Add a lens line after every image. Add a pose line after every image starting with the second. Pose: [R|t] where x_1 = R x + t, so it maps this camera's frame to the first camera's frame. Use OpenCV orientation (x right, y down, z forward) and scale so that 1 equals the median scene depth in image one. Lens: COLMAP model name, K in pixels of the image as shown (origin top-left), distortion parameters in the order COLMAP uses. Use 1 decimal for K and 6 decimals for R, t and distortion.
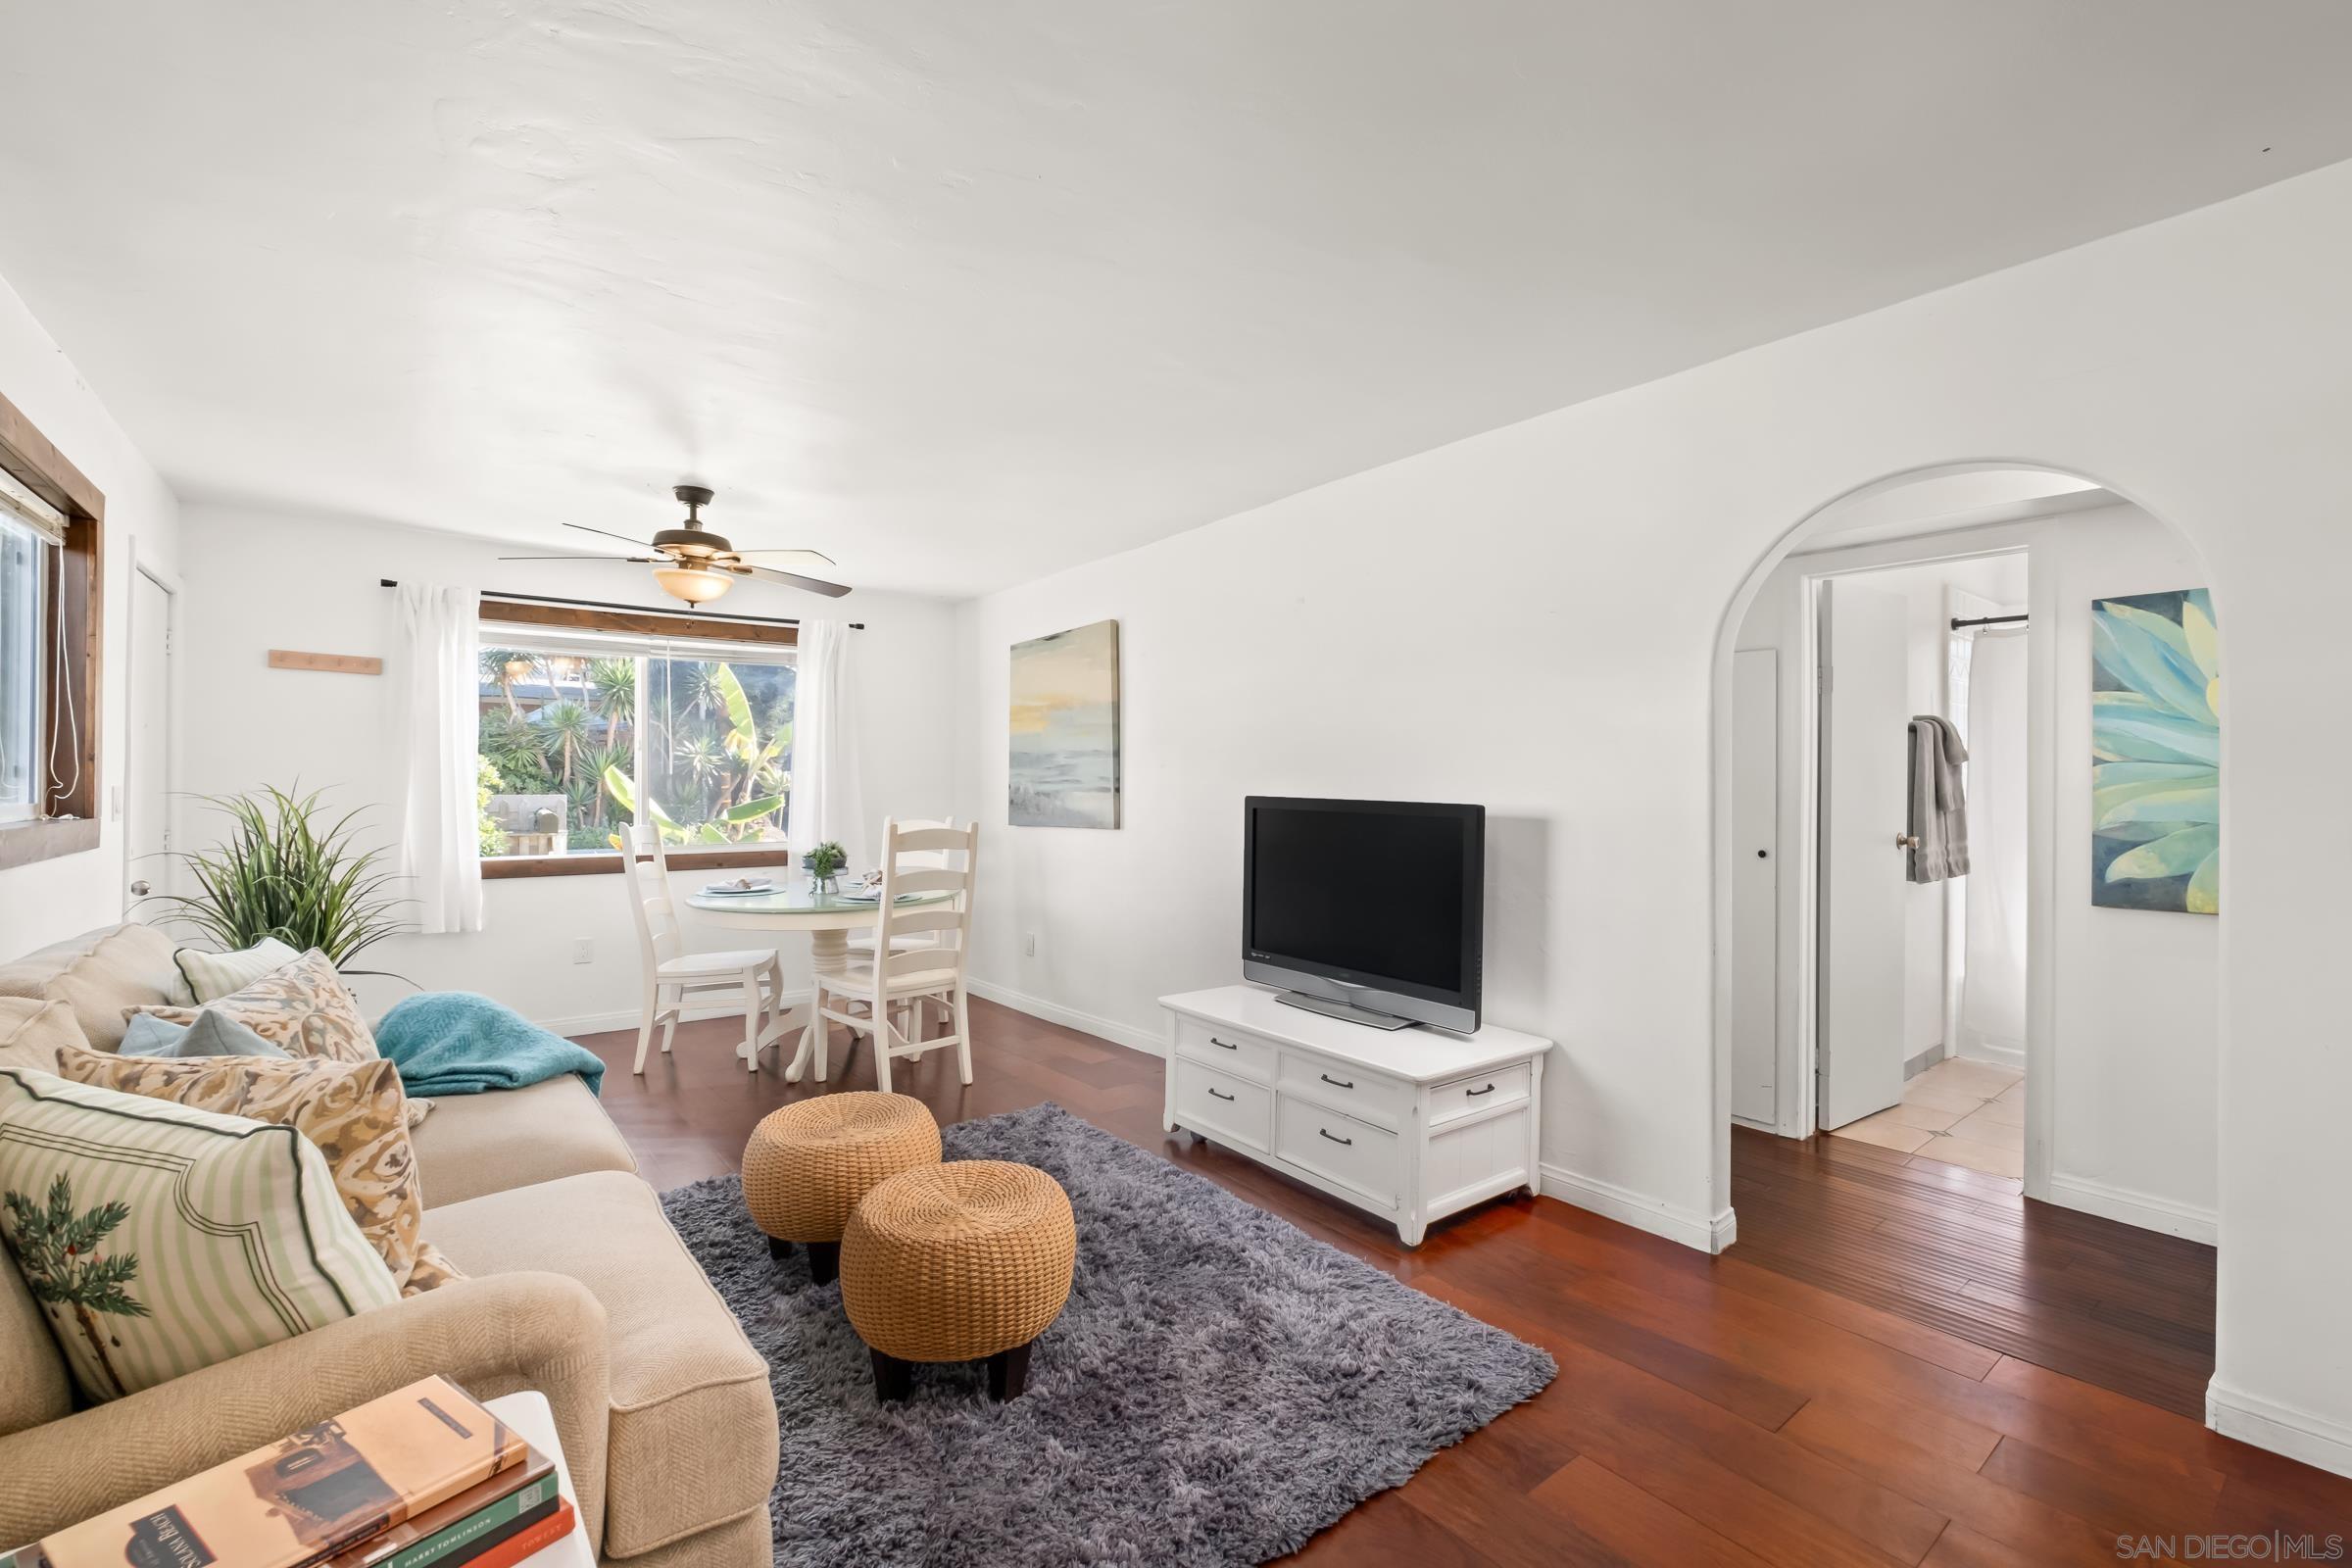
lens RADIAL K [[1034.3, 0, 1169.1], [0, 1034.3, 782.4], [0, 0, 1]] dist [0.000680, -0.005297]
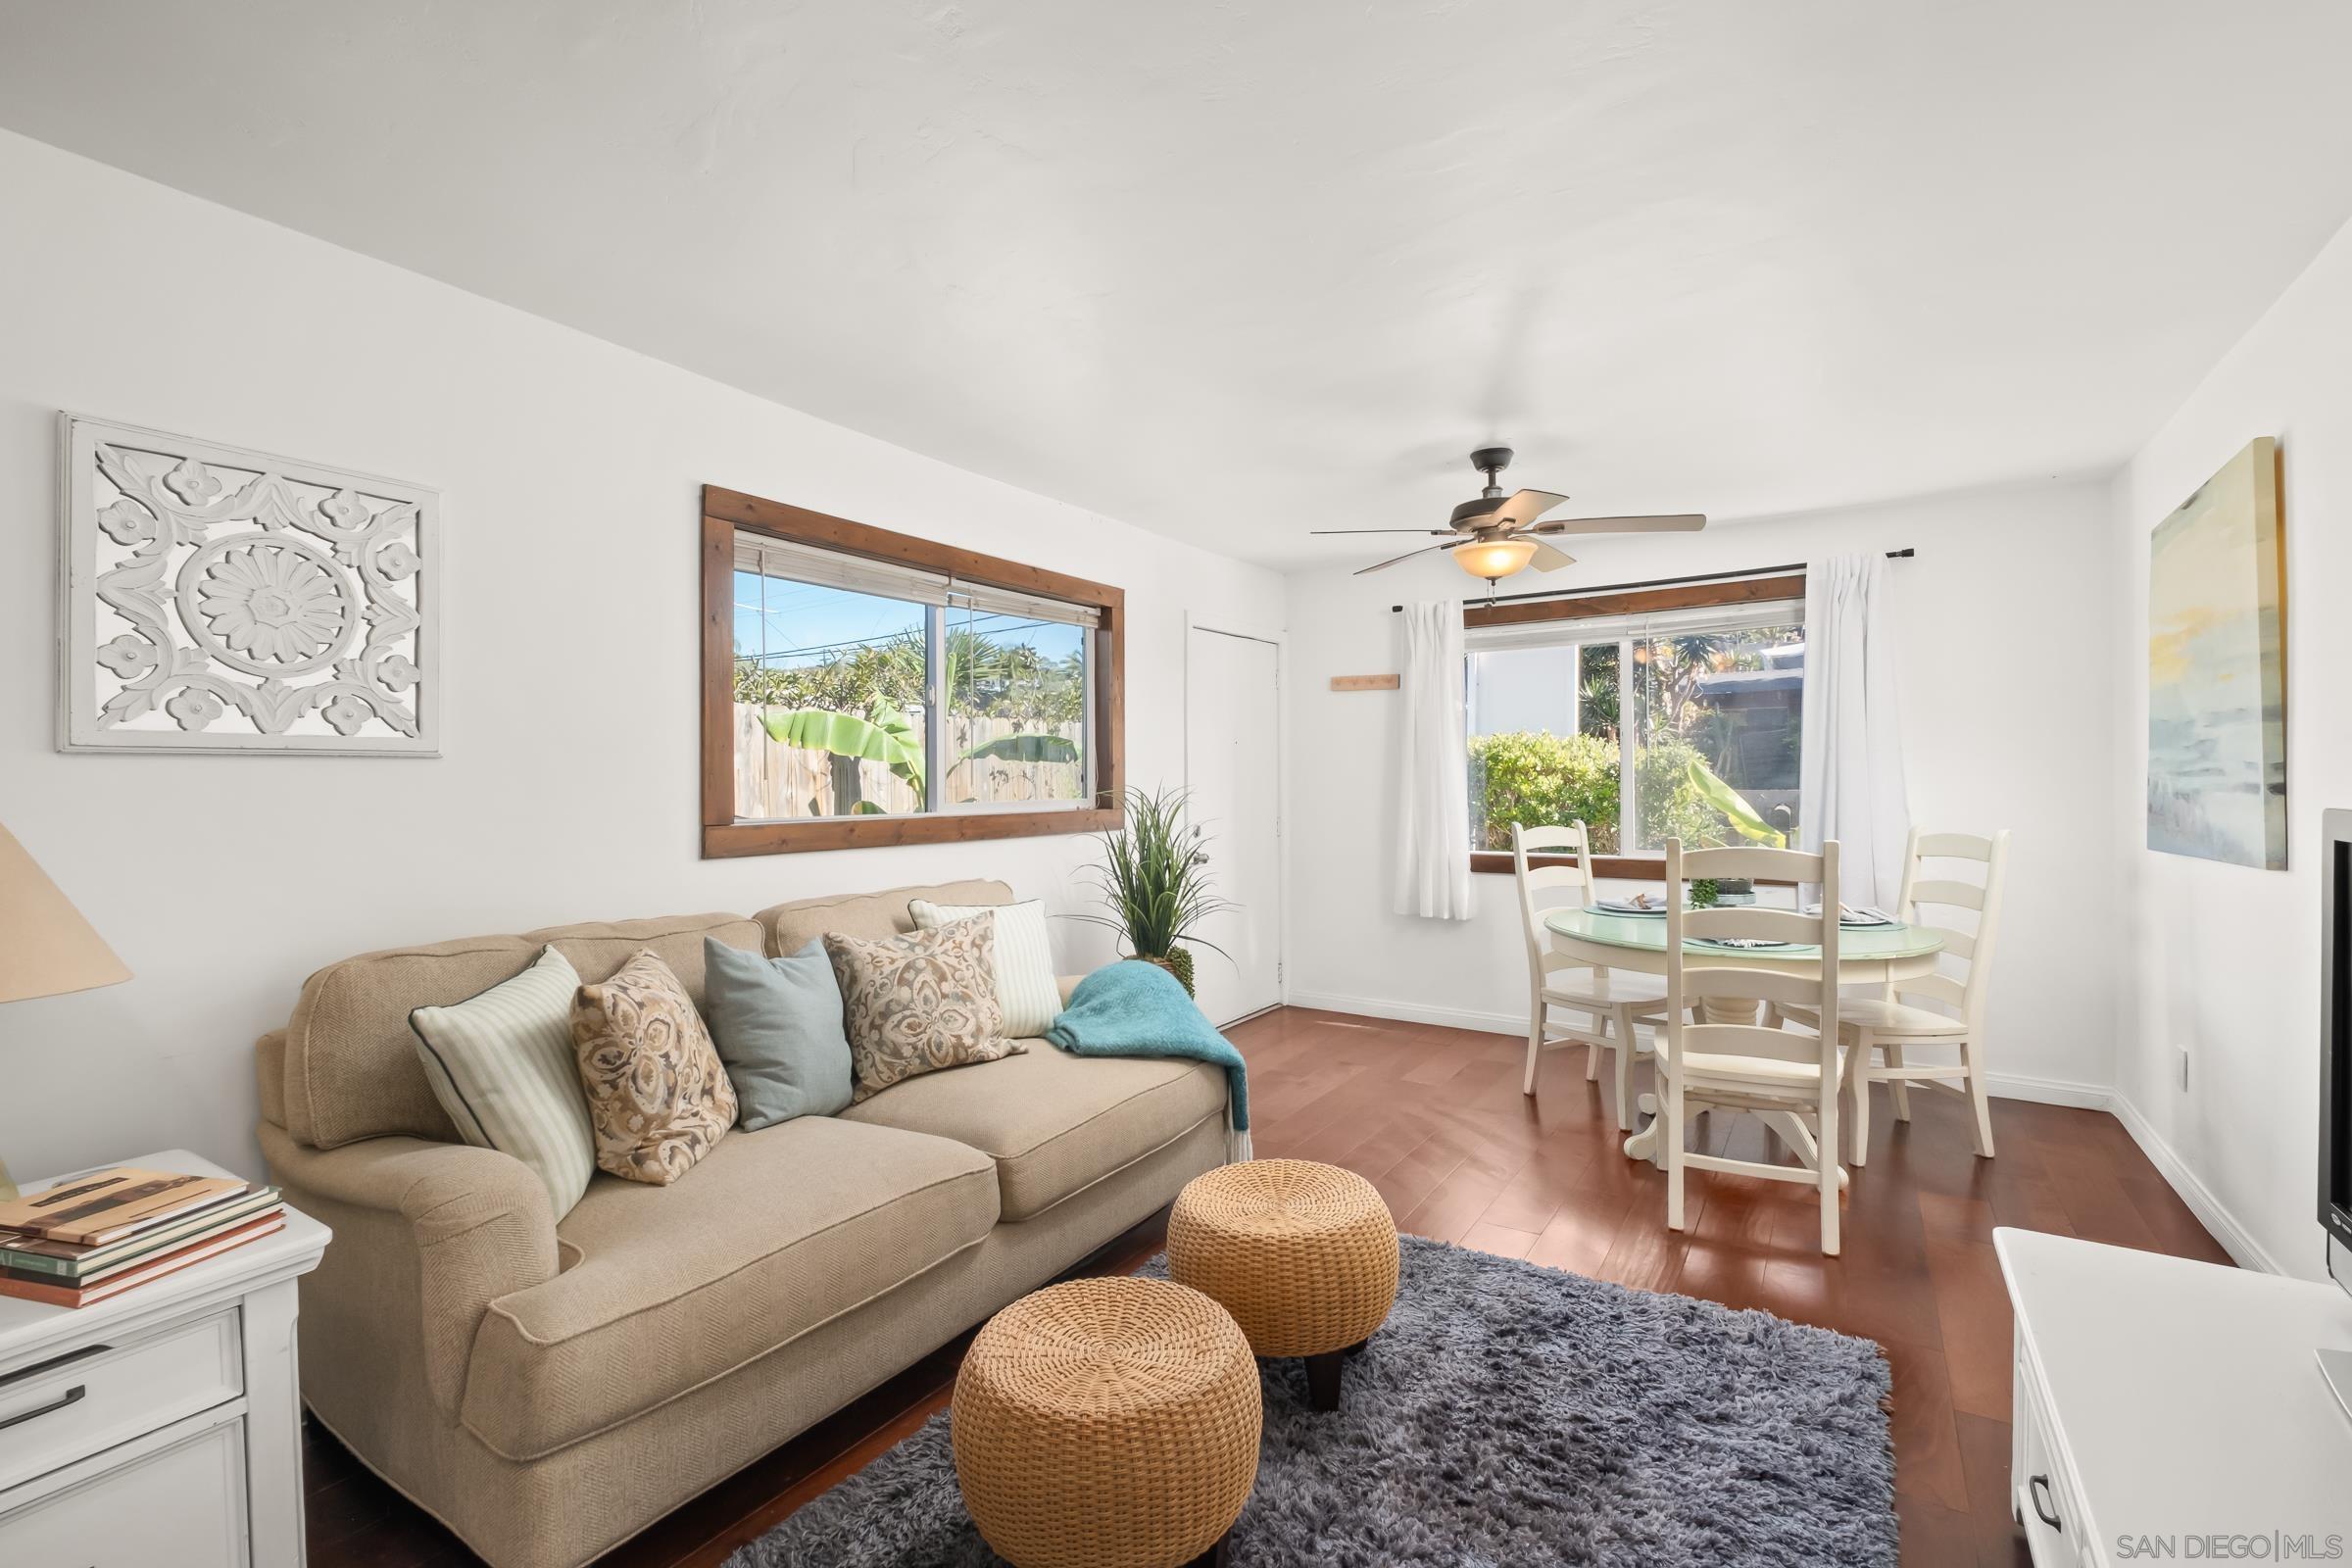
lens RADIAL K [[1034.3, 0, 1169.1], [0, 1034.3, 782.4], [0, 0, 1]] dist [0.000680, -0.005297]
pose [[0.328762, -0.004540, -0.944402, 0.236527], [0.010353, 0.999946, -0.001203, -0.000301], [0.944356, -0.009382, 0.328791, 0.359610]]
